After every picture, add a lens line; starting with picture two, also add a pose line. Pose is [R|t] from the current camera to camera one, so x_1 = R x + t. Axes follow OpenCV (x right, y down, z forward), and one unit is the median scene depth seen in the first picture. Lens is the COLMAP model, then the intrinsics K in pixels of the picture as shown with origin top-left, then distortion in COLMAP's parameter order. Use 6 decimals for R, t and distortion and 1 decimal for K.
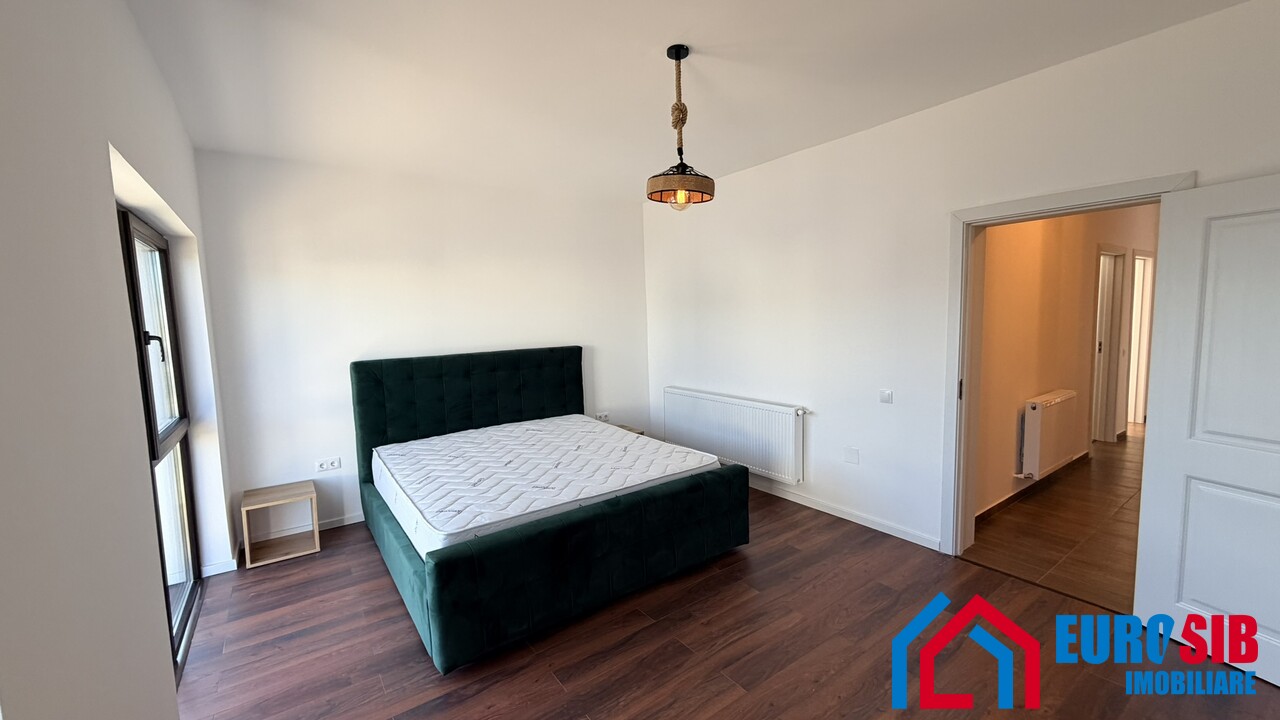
lens RADIAL K [[508.8, 0, 635.9], [0, 508.8, 360.0], [0, 0, 1]] dist [-0.002327, -0.000262]
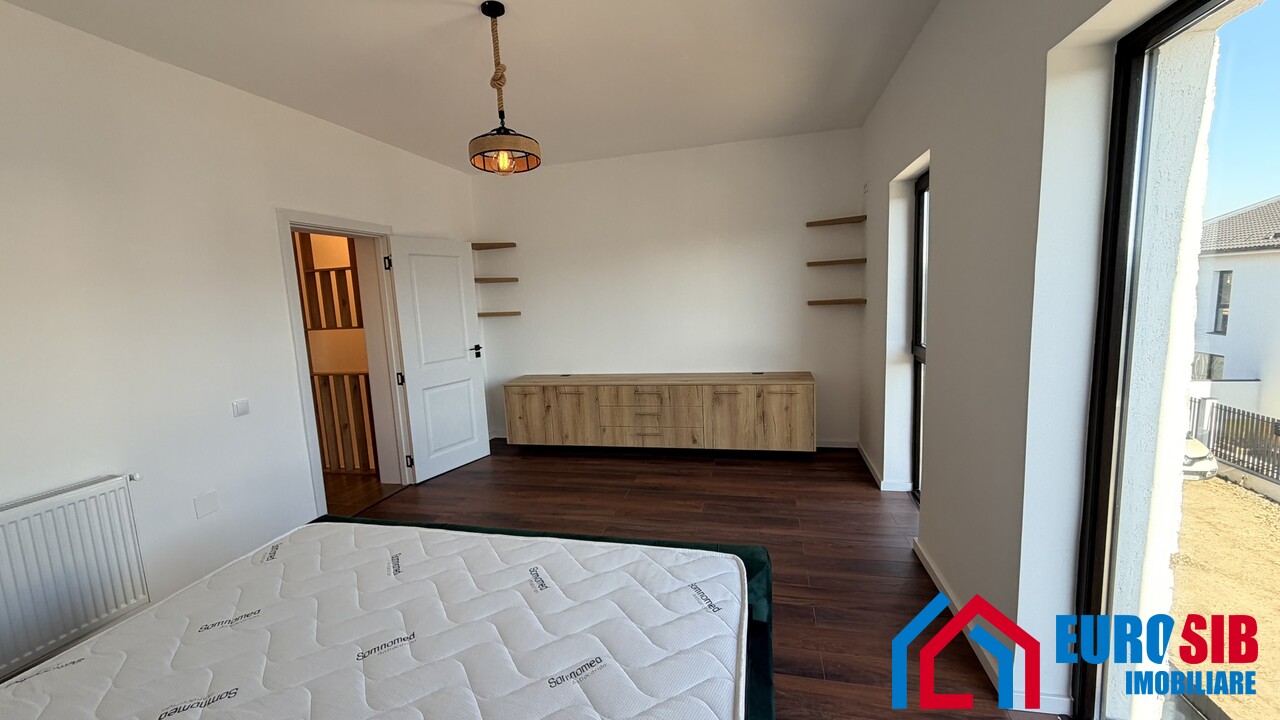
lens RADIAL K [[508.8, 0, 635.9], [0, 508.8, 360.0], [0, 0, 1]] dist [-0.002327, -0.000262]
pose [[-0.652784, -0.033297, 0.756812, -0.641255], [0.140217, 0.976460, 0.163904, -0.058137], [-0.744455, 0.213112, -0.632748, 1.176904]]
